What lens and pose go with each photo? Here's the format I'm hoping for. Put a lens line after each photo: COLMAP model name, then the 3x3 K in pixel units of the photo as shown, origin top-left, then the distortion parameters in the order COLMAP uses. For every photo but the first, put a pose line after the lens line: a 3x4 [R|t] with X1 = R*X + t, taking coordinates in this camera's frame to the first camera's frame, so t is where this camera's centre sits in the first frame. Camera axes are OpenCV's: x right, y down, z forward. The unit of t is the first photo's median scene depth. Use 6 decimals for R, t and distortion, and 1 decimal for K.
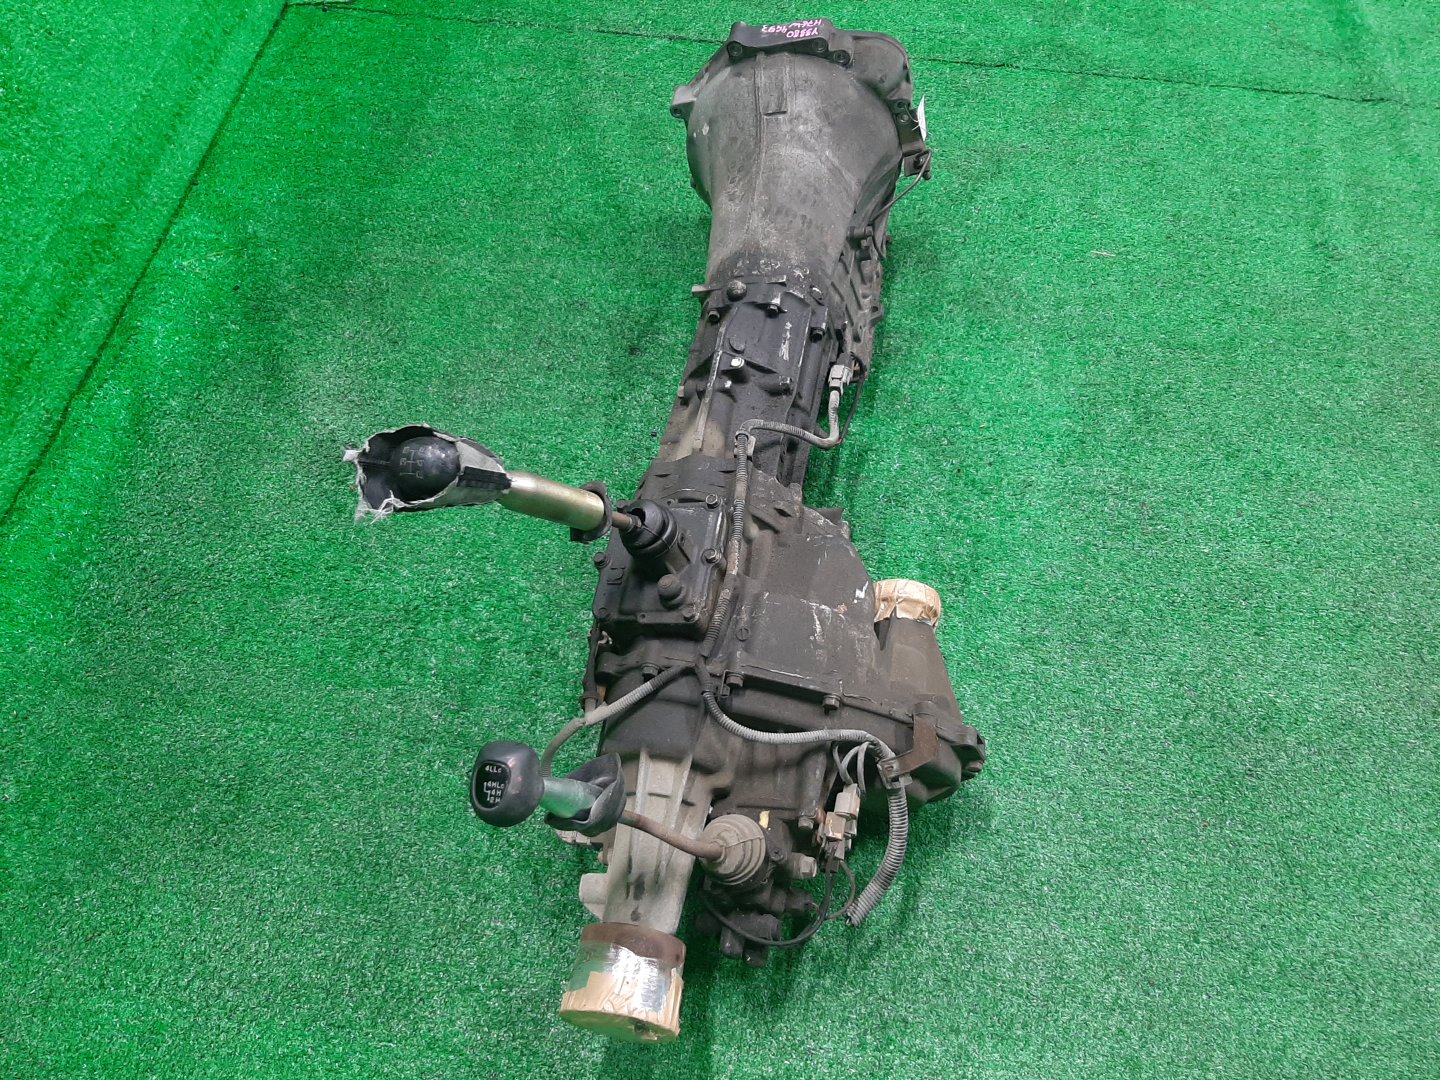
lens RADIAL K [[1156.6, 0, 764.2], [0, 1156.6, 536.4], [0, 0, 1]] dist [0.073540, -0.171446]
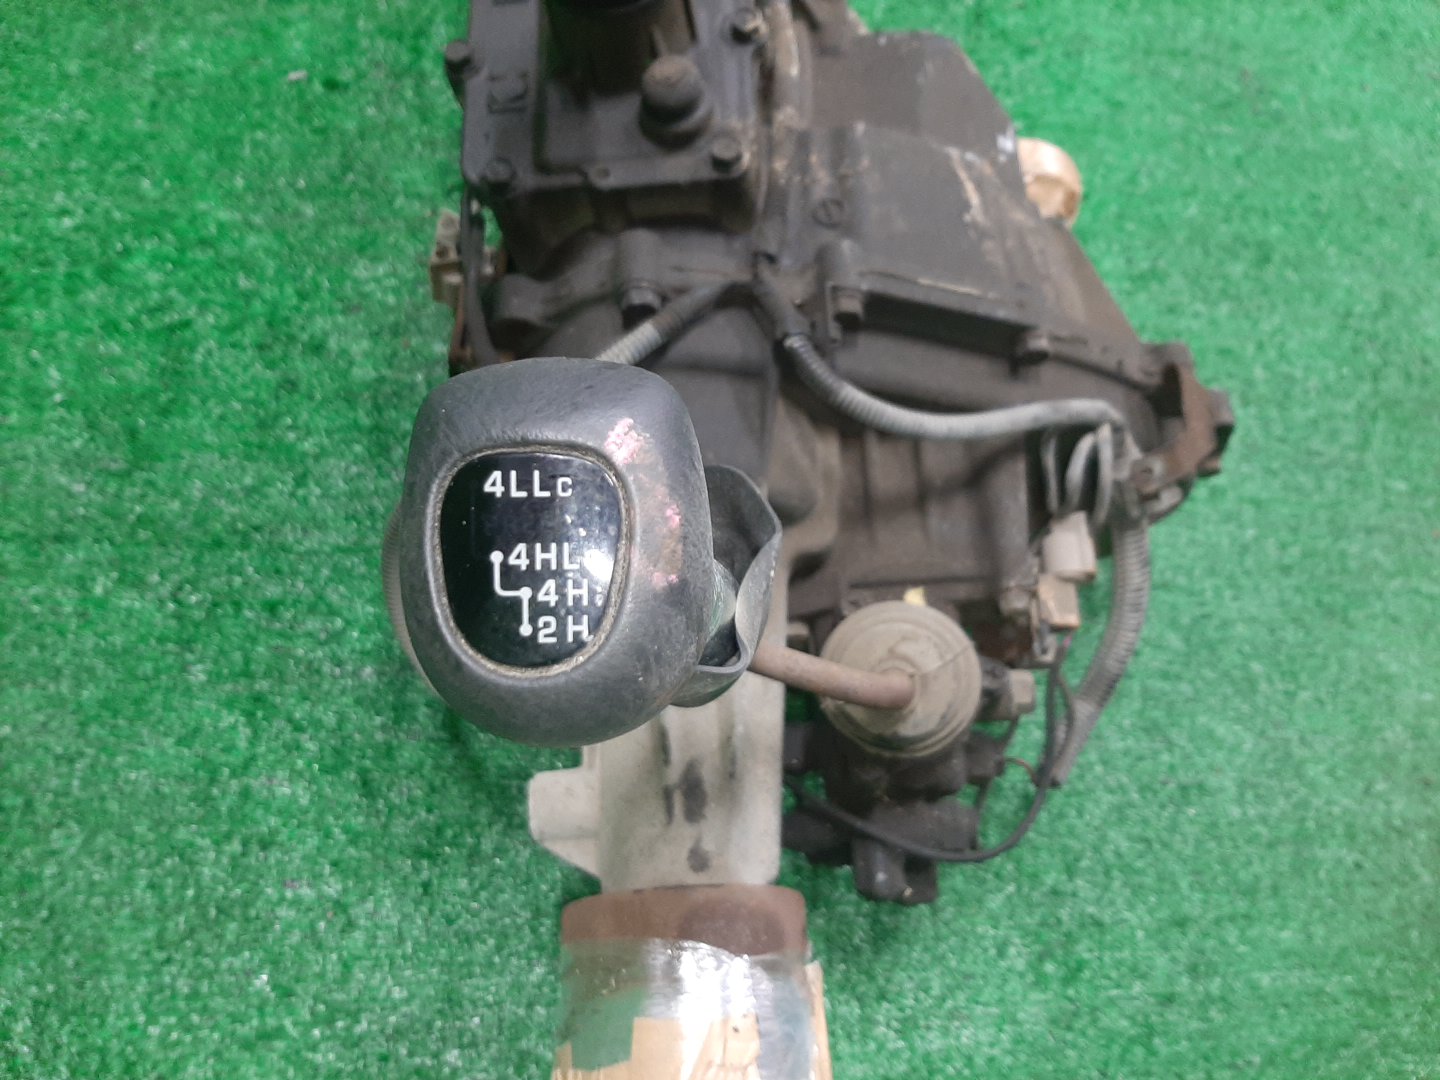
lens RADIAL K [[1156.6, 0, 764.2], [0, 1156.6, 536.4], [0, 0, 1]] dist [0.073540, -0.171446]
pose [[0.955953, -0.104566, 0.274263, -0.164046], [0.054954, 0.981629, 0.182716, 0.114469], [-0.288330, -0.159596, 0.944137, 0.522393]]
